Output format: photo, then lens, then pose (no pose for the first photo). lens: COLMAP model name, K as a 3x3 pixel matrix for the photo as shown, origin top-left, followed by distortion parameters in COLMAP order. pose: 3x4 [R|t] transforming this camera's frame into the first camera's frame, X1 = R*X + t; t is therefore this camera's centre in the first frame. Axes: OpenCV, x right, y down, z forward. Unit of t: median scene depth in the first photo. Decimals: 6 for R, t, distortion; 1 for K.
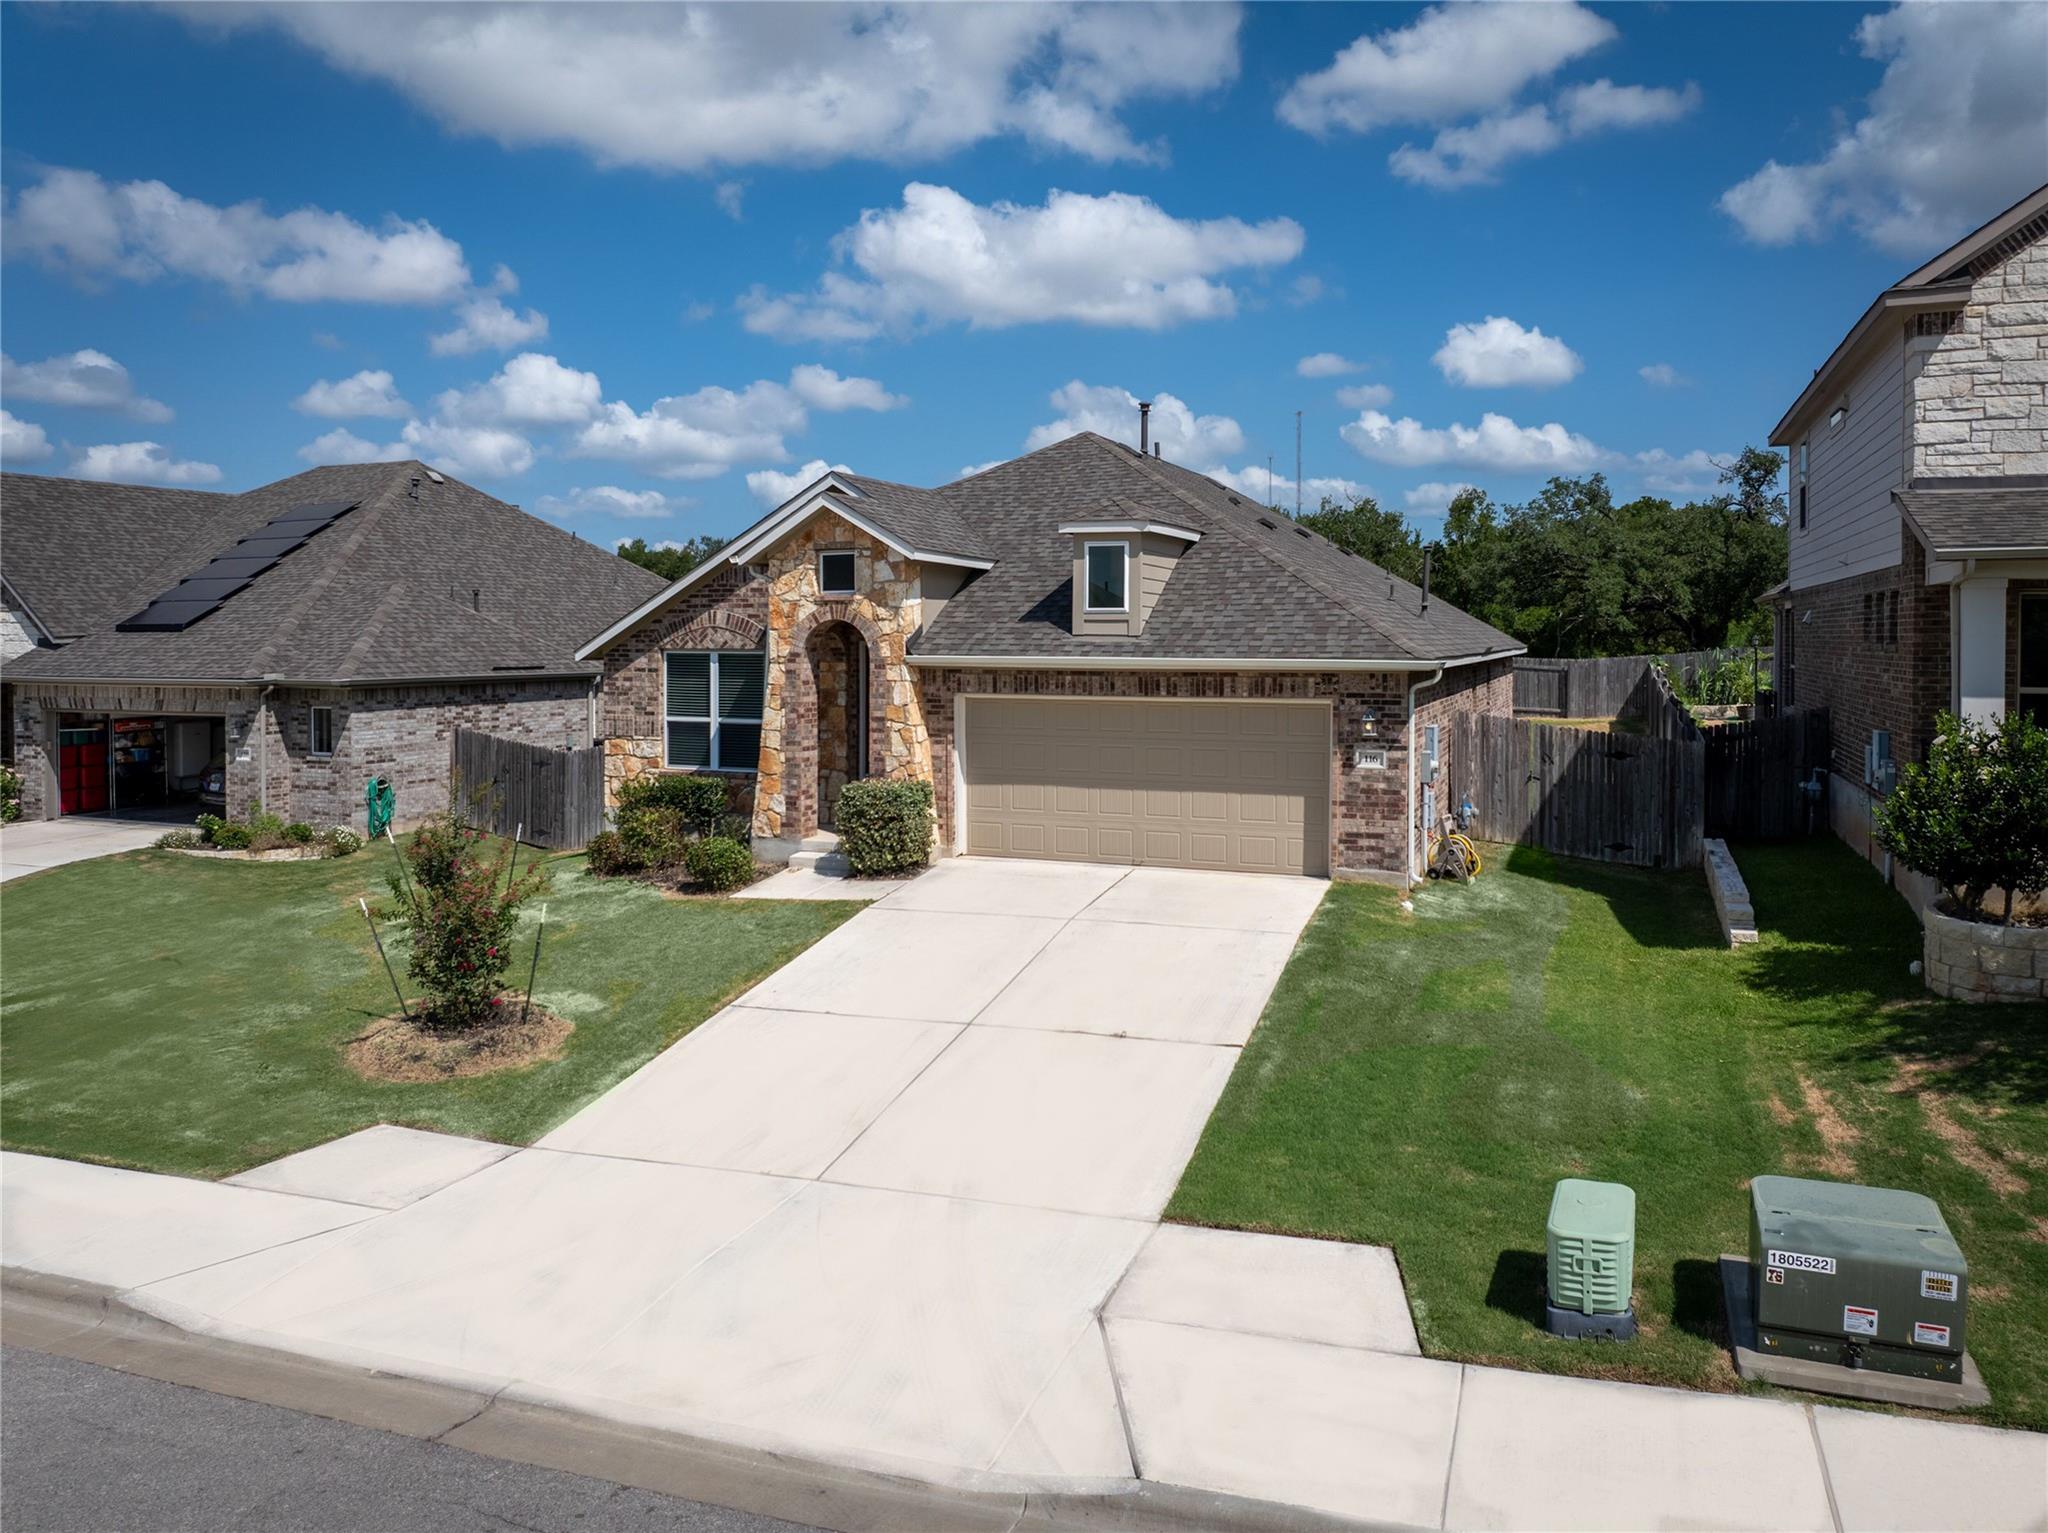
lens RADIAL K [[1436.9, 0, 1031.6], [0, 1436.9, 762.1], [0, 0, 1]] dist [-0.046474, 0.010230]
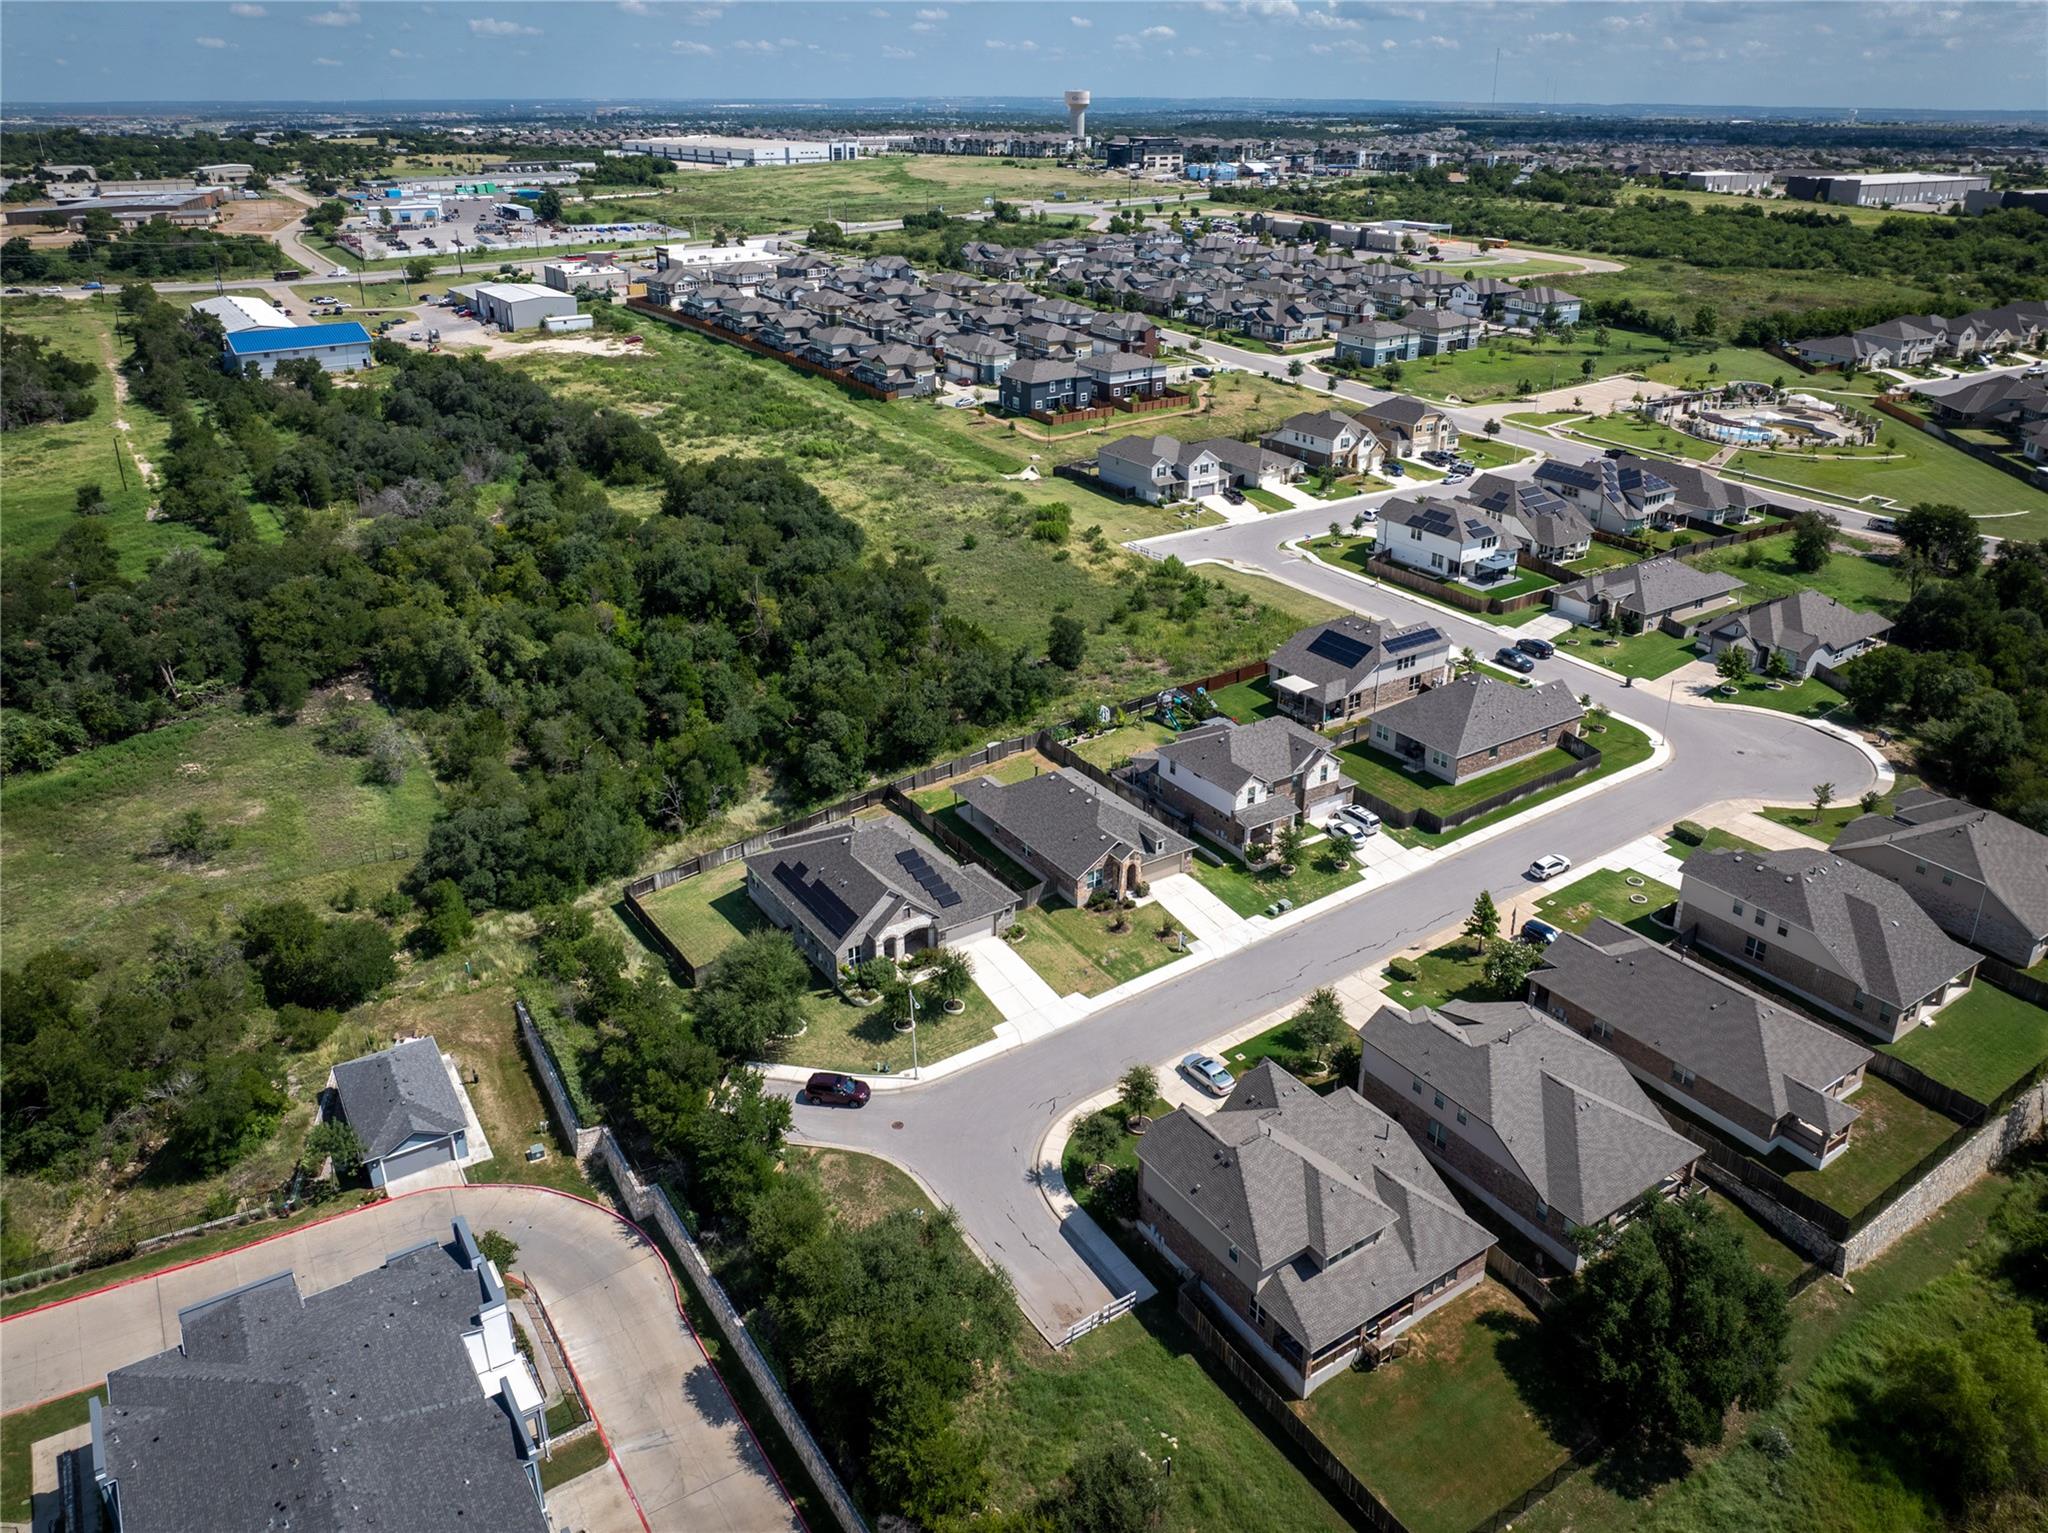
lens RADIAL K [[1436.9, 0, 1031.8], [0, 1436.9, 761.6], [0, 0, 1]] dist [-0.046474, 0.010230]
pose [[0.571987, -0.346977, 0.743262, -5.523296], [0.069740, 0.923416, 0.377410, -3.280698], [-0.817293, -0.164038, 0.552380, -2.378222]]
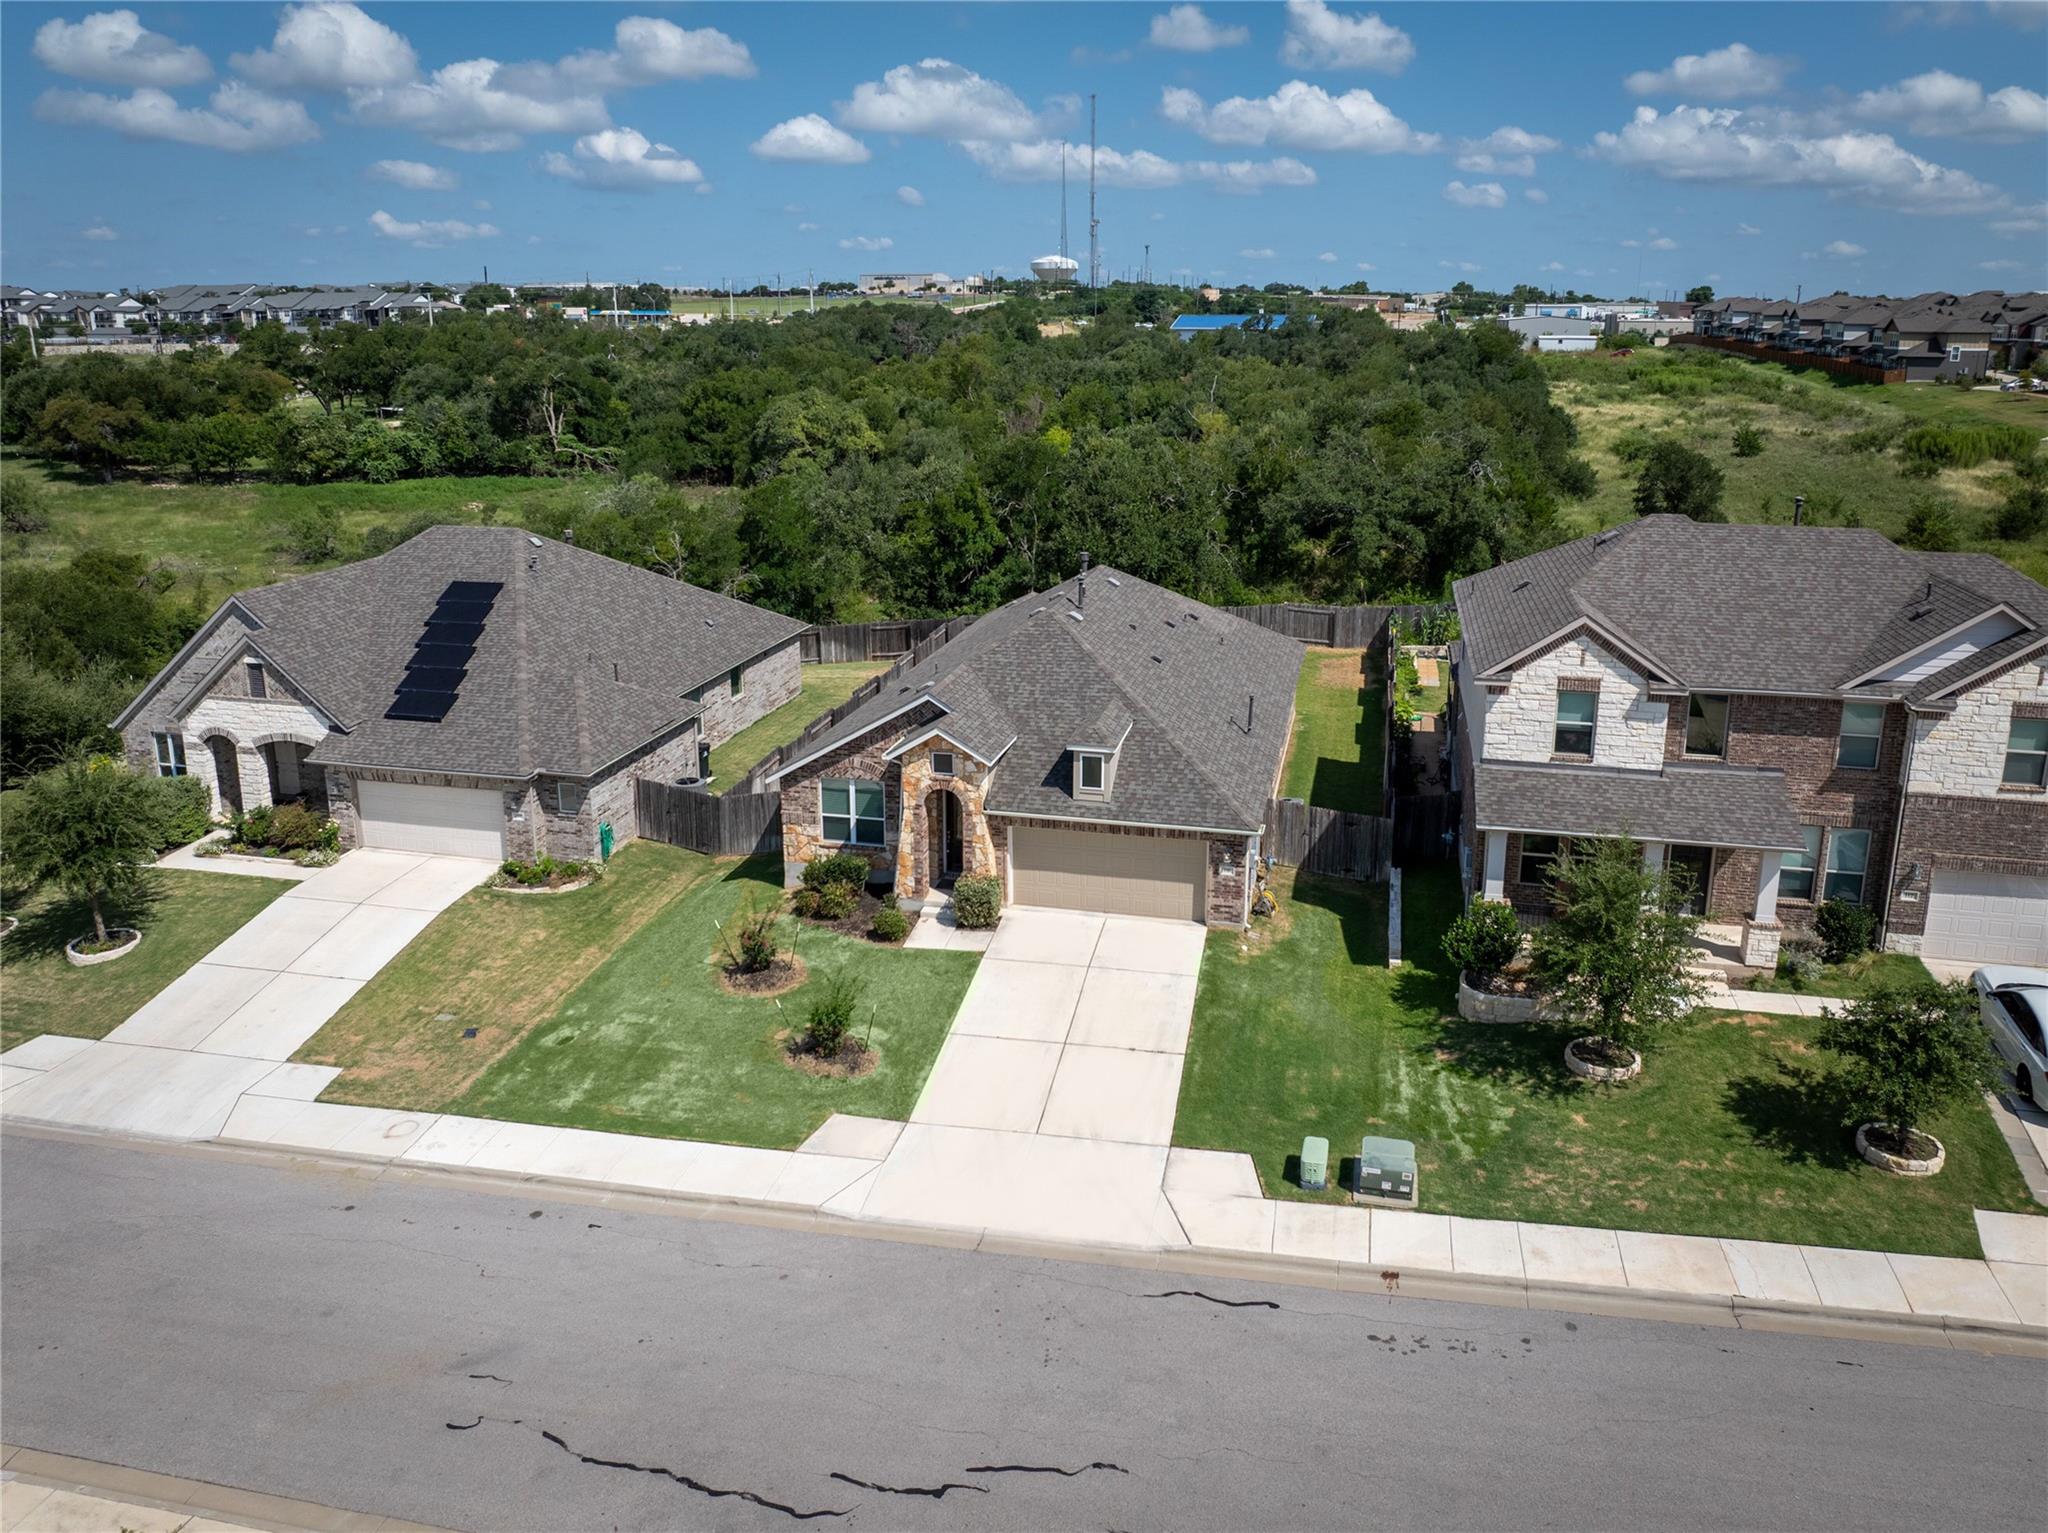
lens RADIAL K [[1436.9, 0, 1016.3], [0, 1436.9, 757.7], [0, 0, 1]] dist [-0.046474, 0.010230]
pose [[0.990435, -0.042408, 0.131304, -0.295191], [0.012555, 0.975349, 0.220311, -0.566717], [-0.137410, -0.216555, 0.966552, -0.820515]]
